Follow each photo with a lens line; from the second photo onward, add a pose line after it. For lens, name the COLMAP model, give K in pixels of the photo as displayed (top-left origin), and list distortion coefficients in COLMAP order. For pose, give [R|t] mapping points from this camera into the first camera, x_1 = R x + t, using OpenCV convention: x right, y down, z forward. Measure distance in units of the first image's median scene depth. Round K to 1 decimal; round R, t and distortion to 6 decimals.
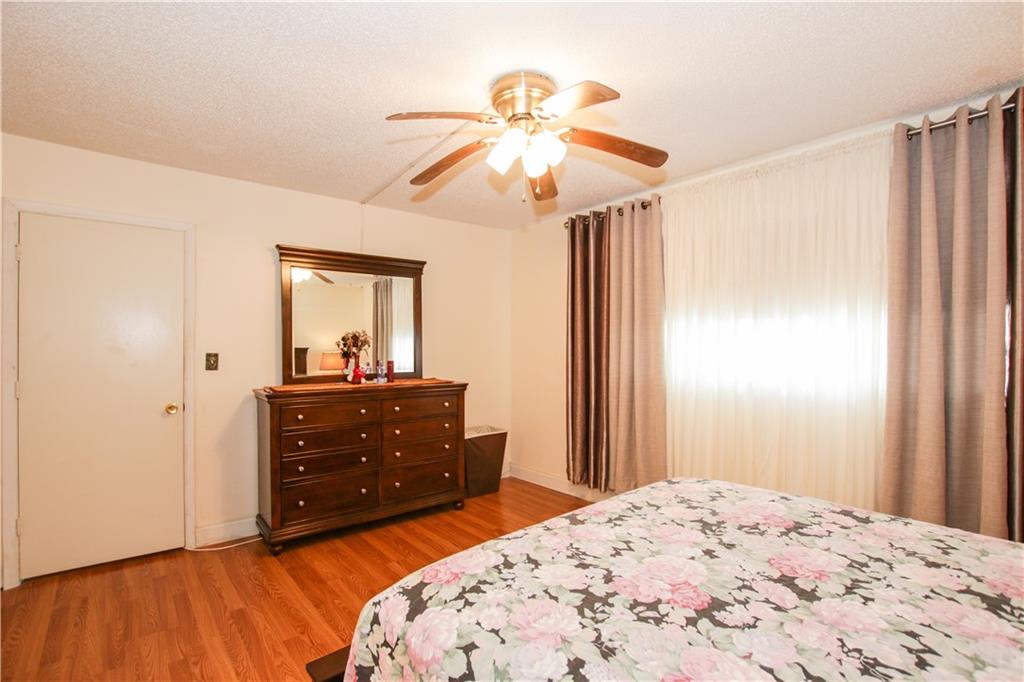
lens RADIAL K [[466.2, 0, 512.1], [0, 466.2, 348.4], [0, 0, 1]] dist [-0.027152, 0.000455]
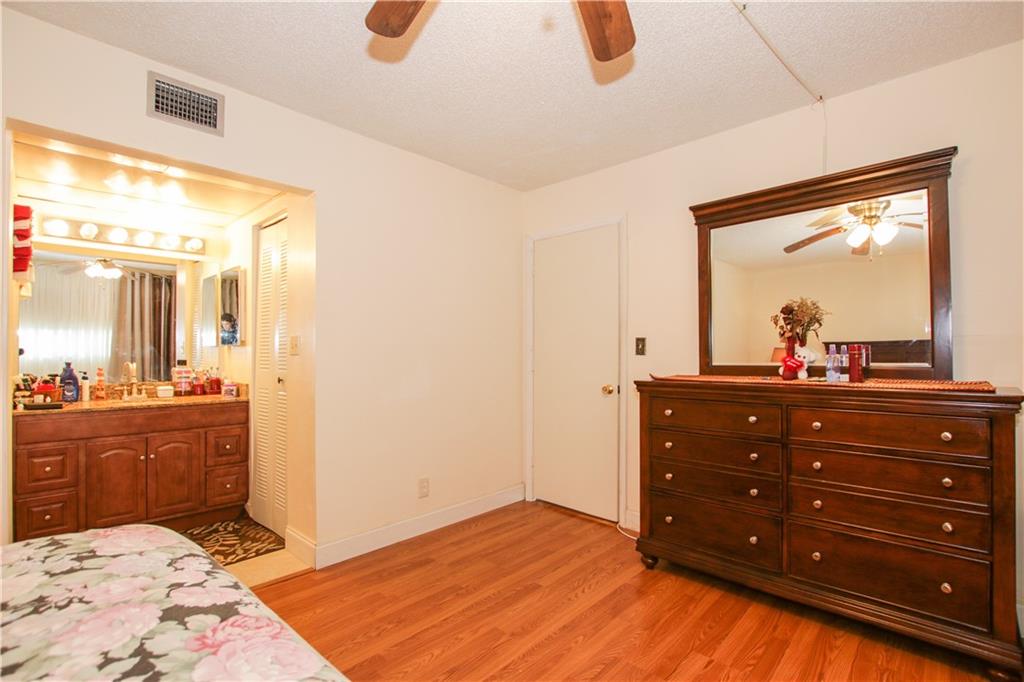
lens RADIAL K [[466.2, 0, 504.2], [0, 466.2, 345.1], [0, 0, 1]] dist [-0.027152, 0.000455]
pose [[0.105692, -0.020121, -0.994195, 0.314370], [0.003649, 0.999796, -0.019846, 0.044270], [0.994392, -0.001530, 0.105744, 0.605189]]
